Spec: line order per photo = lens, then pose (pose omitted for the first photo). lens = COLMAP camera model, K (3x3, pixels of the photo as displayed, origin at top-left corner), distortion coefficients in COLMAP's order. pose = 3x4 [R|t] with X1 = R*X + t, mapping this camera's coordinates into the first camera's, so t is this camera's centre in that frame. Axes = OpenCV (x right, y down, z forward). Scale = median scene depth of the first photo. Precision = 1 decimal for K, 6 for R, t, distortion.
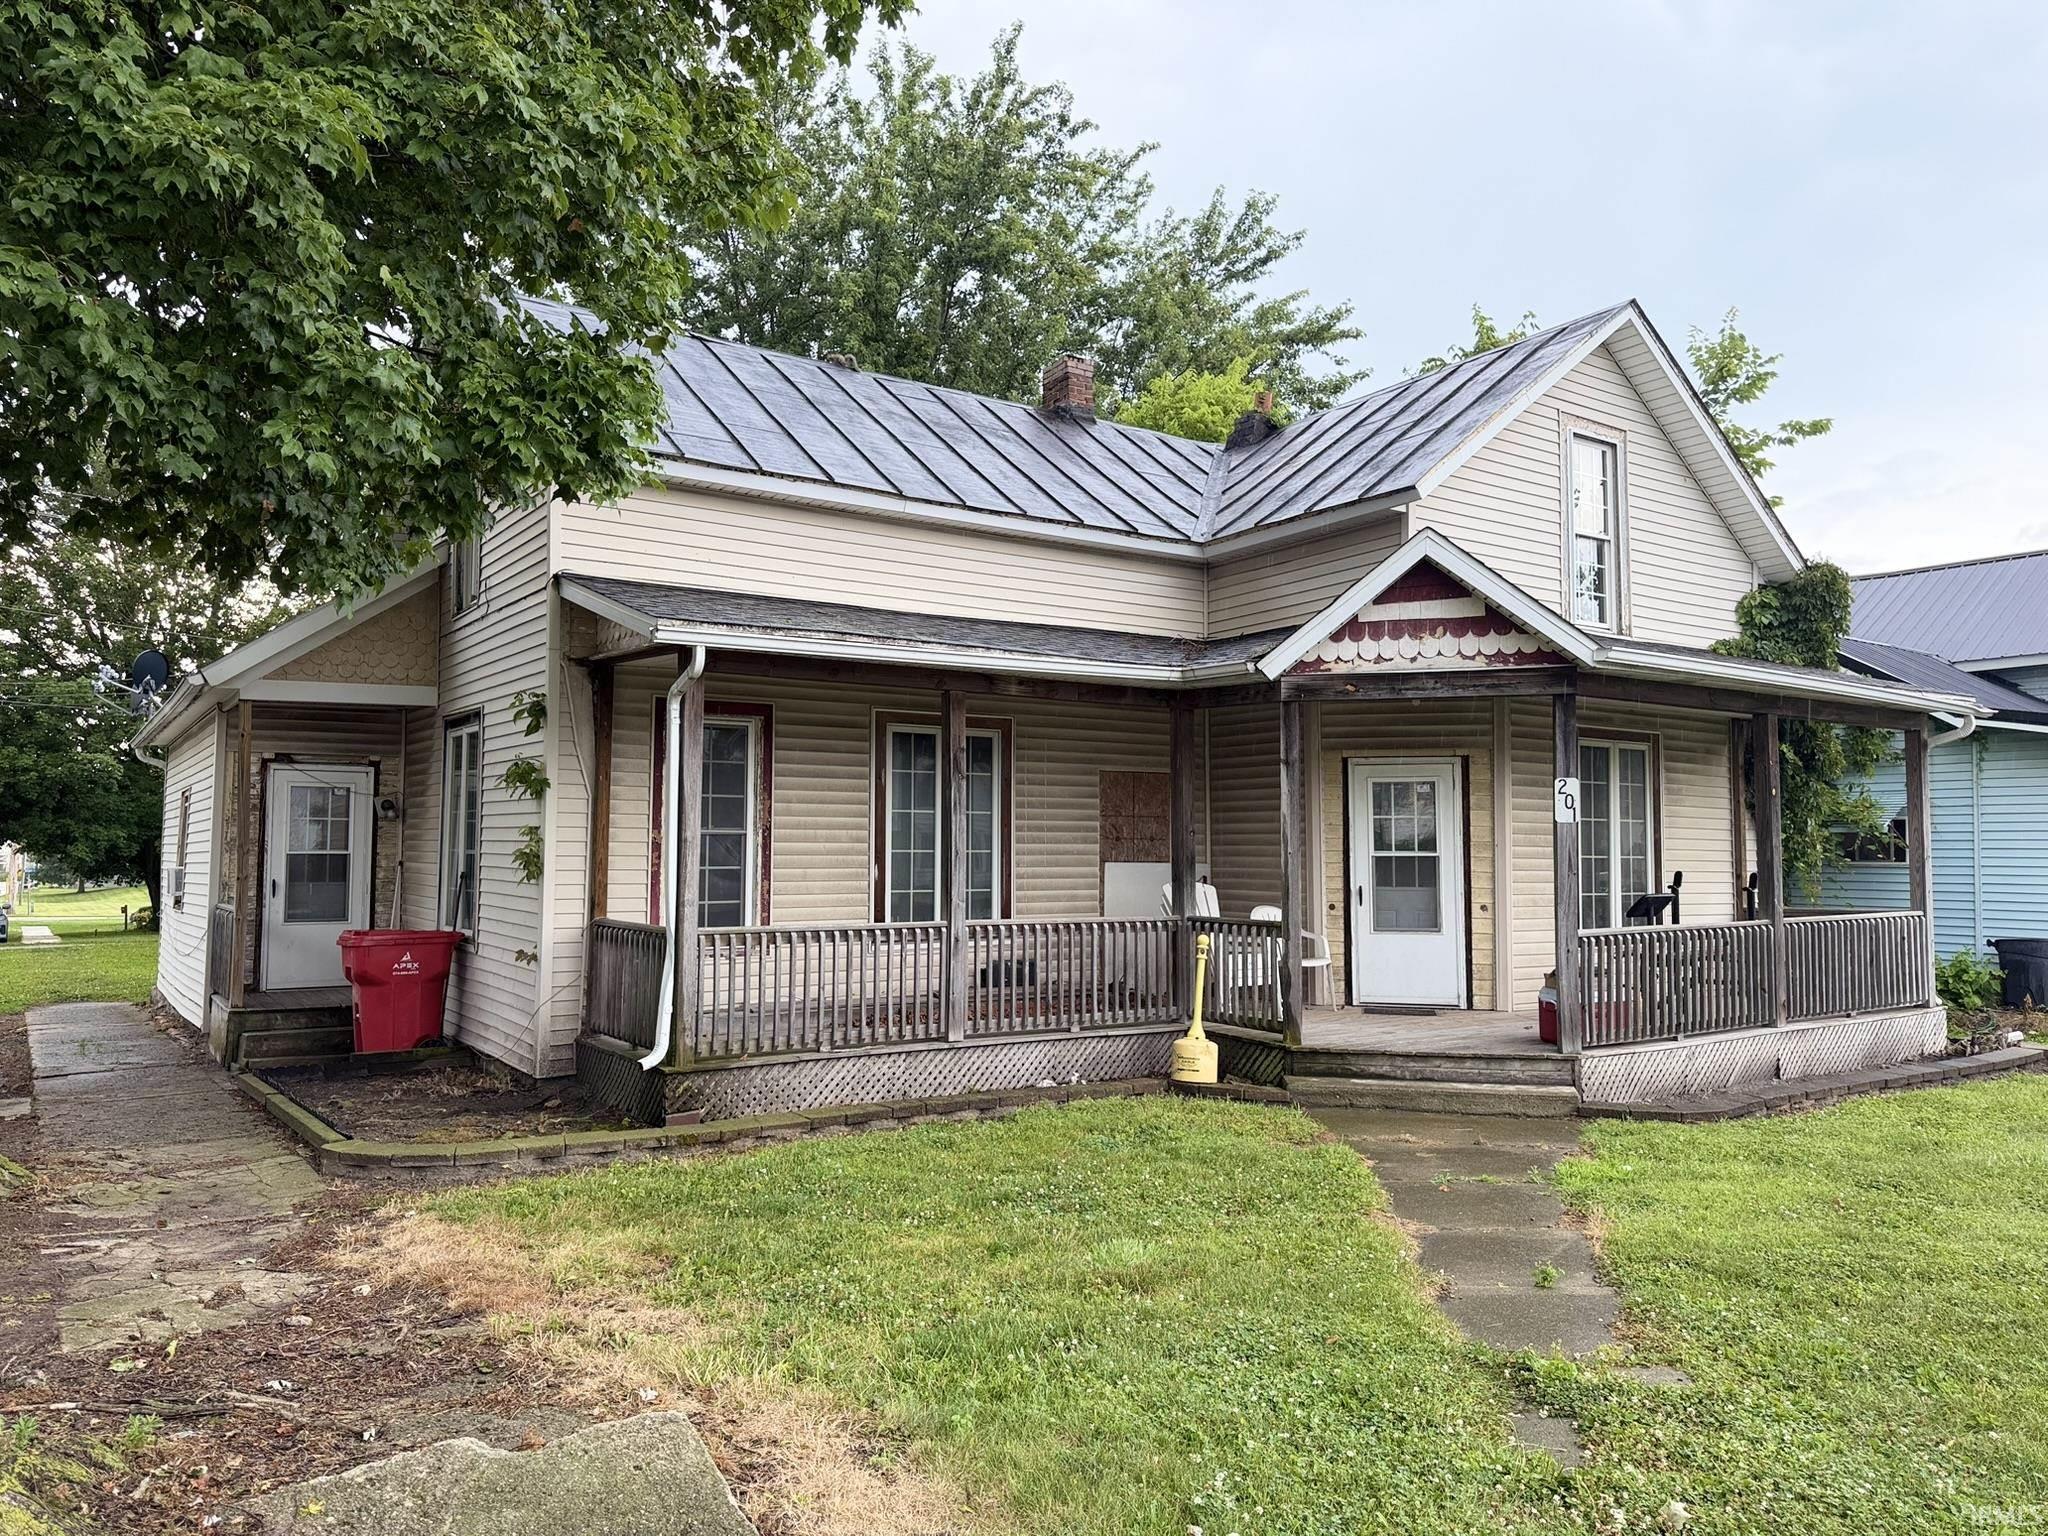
lens RADIAL K [[1441.2, 0, 1024.0], [0, 1441.2, 768.0], [0, 0, 1]] dist [0.175659, -0.356063]
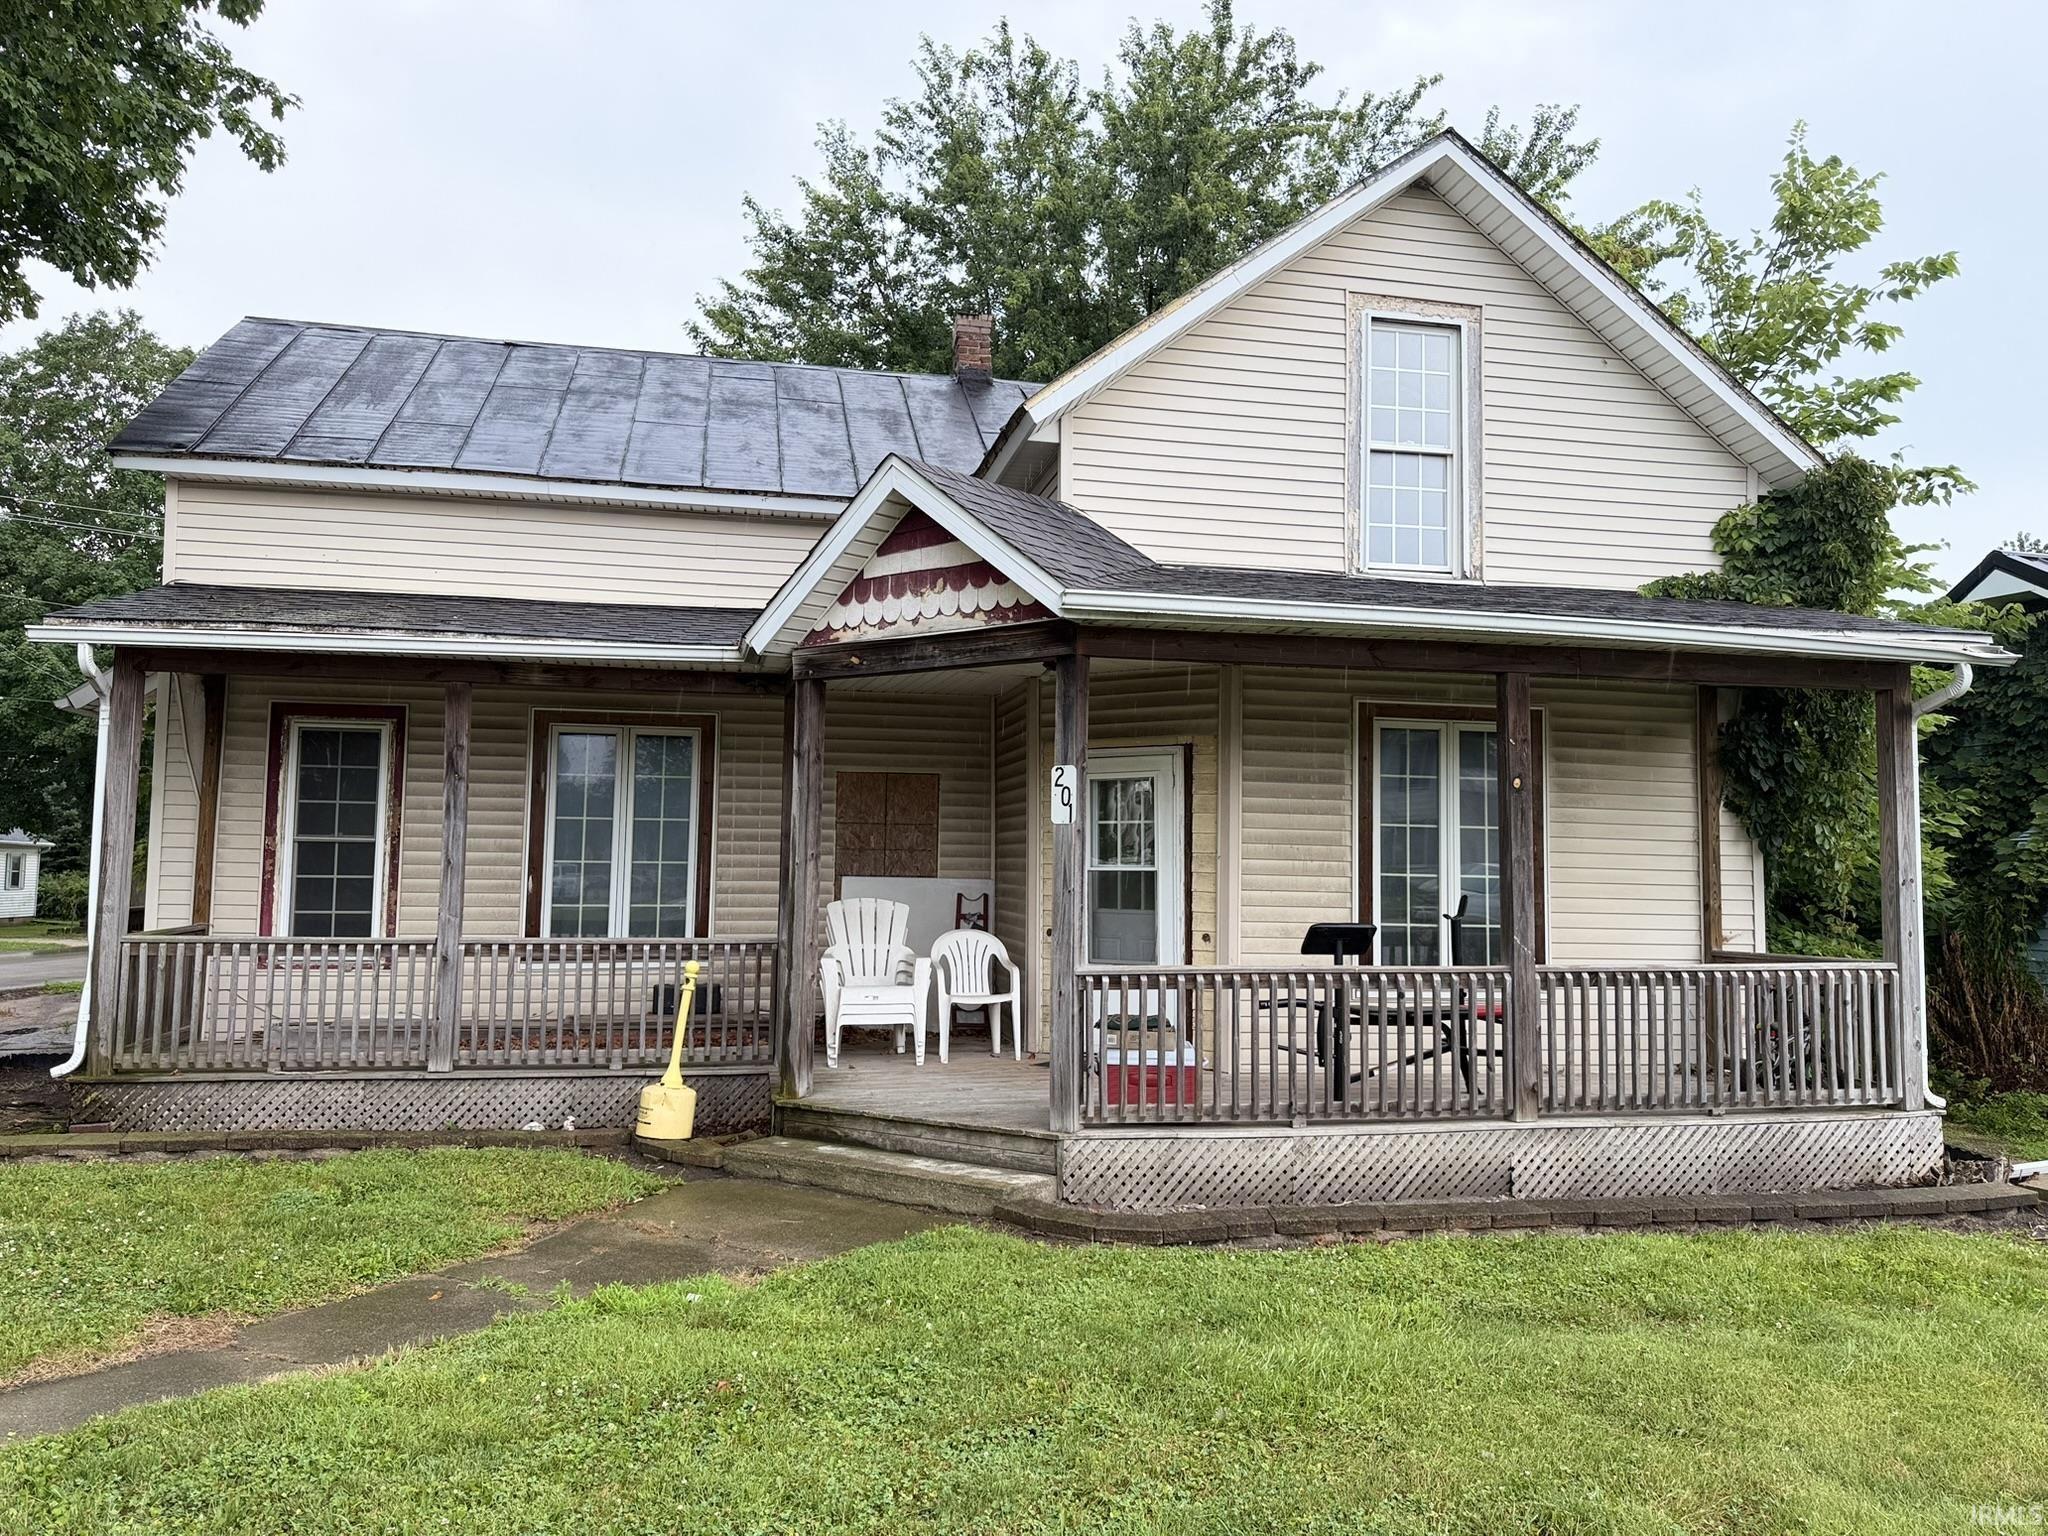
lens RADIAL K [[1430.4, 0, 1013.1], [0, 1430.4, 768.0], [0, 0, 1]] dist [0.117343, -0.177275]
pose [[0.920262, -0.017947, -0.390890, 0.562327], [0.012333, 0.999782, -0.016867, 0.017799], [0.391107, 0.010701, 0.920283, 0.272207]]
